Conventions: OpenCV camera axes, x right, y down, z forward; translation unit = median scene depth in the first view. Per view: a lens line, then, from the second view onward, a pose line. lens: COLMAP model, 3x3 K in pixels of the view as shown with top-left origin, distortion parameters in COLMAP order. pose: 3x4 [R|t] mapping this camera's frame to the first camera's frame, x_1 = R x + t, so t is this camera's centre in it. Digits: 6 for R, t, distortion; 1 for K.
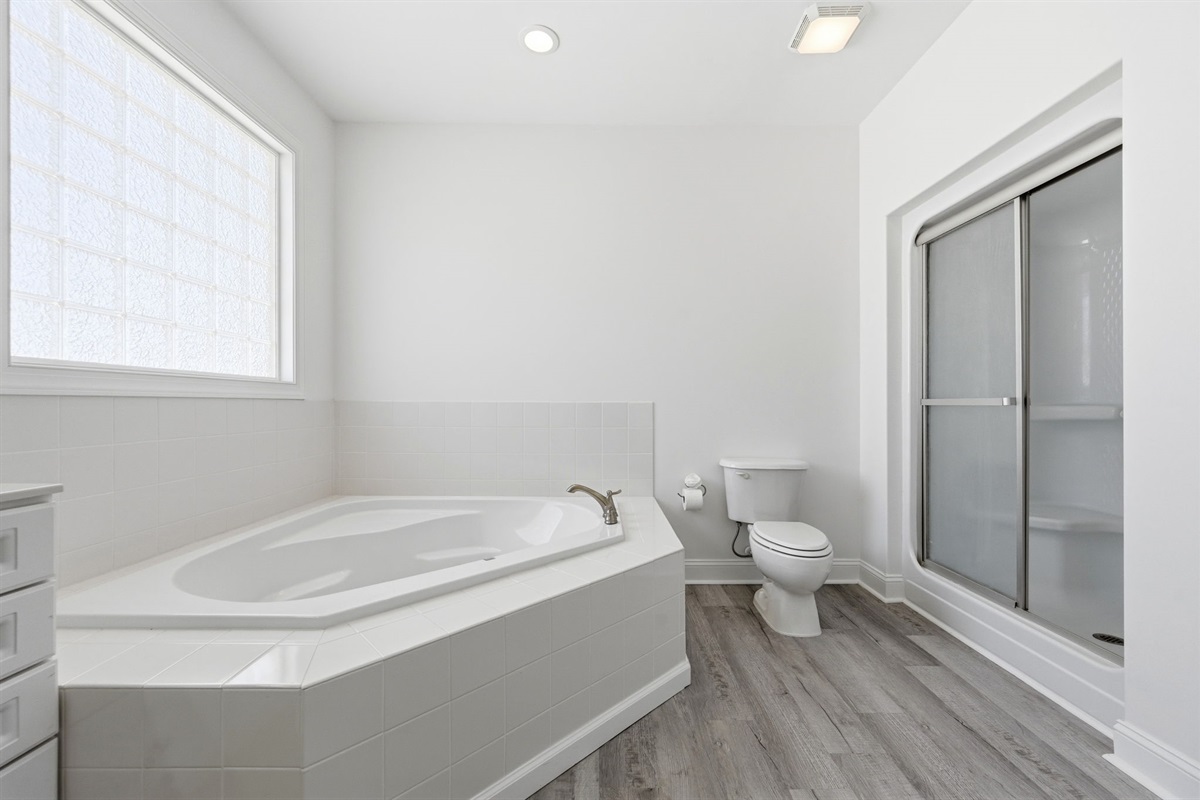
lens RADIAL K [[472.2, 0, 597.9], [0, 472.2, 404.9], [0, 0, 1]] dist [0.000821, 0.000746]
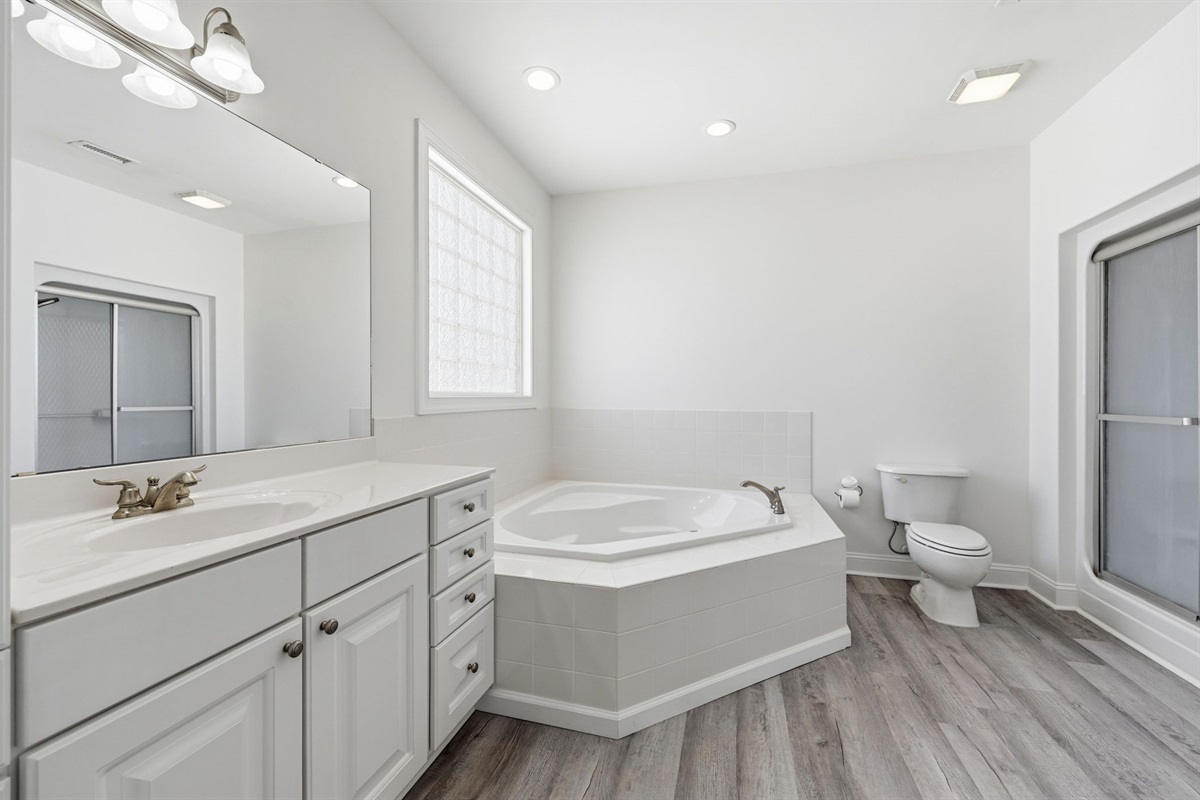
lens RADIAL K [[472.2, 0, 602.6], [0, 472.2, 396.8], [0, 0, 1]] dist [0.000821, 0.000746]
pose [[0.964375, 0.002809, -0.264525, -0.088958], [-0.002924, 0.999996, -0.000042, -0.052250], [0.264524, 0.000814, 0.964379, -0.309057]]
